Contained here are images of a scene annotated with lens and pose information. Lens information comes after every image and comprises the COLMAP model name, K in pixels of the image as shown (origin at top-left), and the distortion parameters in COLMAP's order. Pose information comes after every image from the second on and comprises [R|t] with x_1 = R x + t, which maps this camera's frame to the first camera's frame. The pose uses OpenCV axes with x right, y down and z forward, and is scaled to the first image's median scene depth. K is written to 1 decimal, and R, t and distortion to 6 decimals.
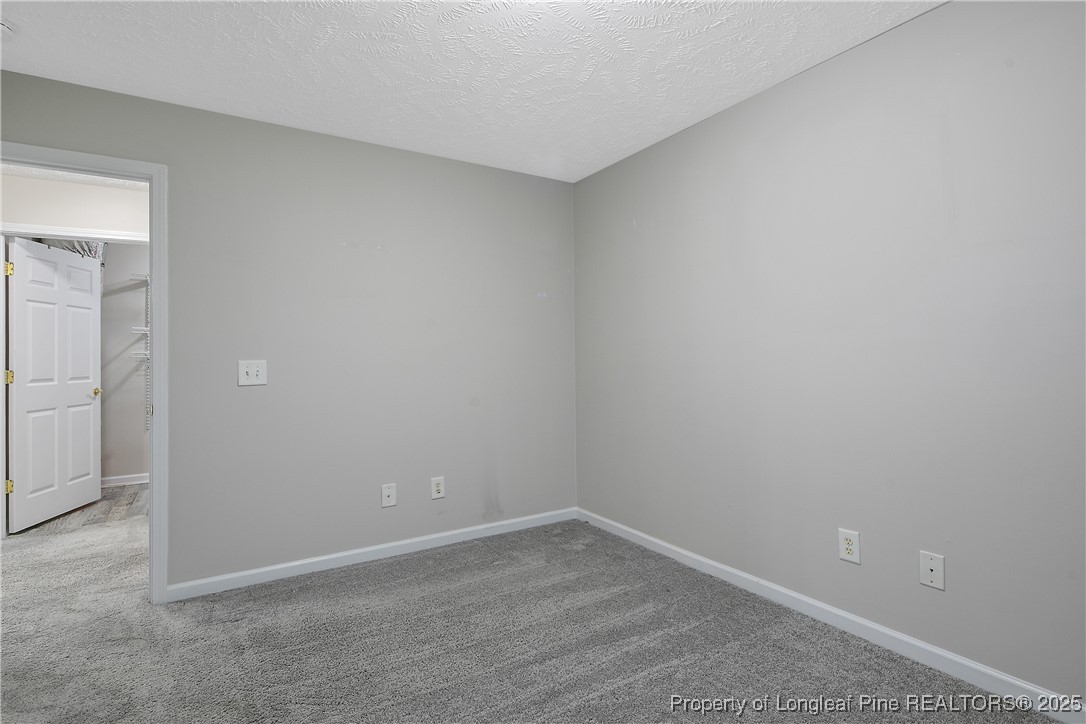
lens RADIAL K [[526.6, 0, 546.5], [0, 526.6, 351.5], [0, 0, 1]] dist [0.008660, -0.007011]
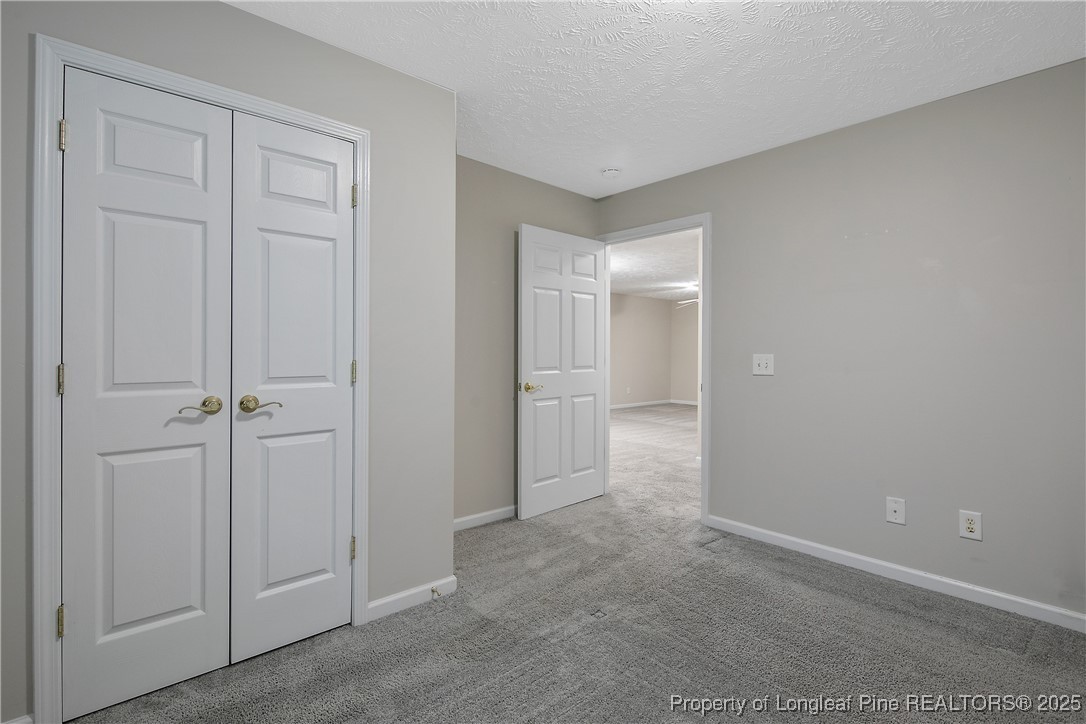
lens RADIAL K [[526.6, 0, 551.2], [0, 526.6, 355.6], [0, 0, 1]] dist [0.008660, -0.007011]
pose [[0.183882, 0.022379, -0.982694, 0.531450], [-0.002666, 0.999748, 0.022269, -0.005735], [0.982945, -0.001475, 0.183895, 0.313560]]
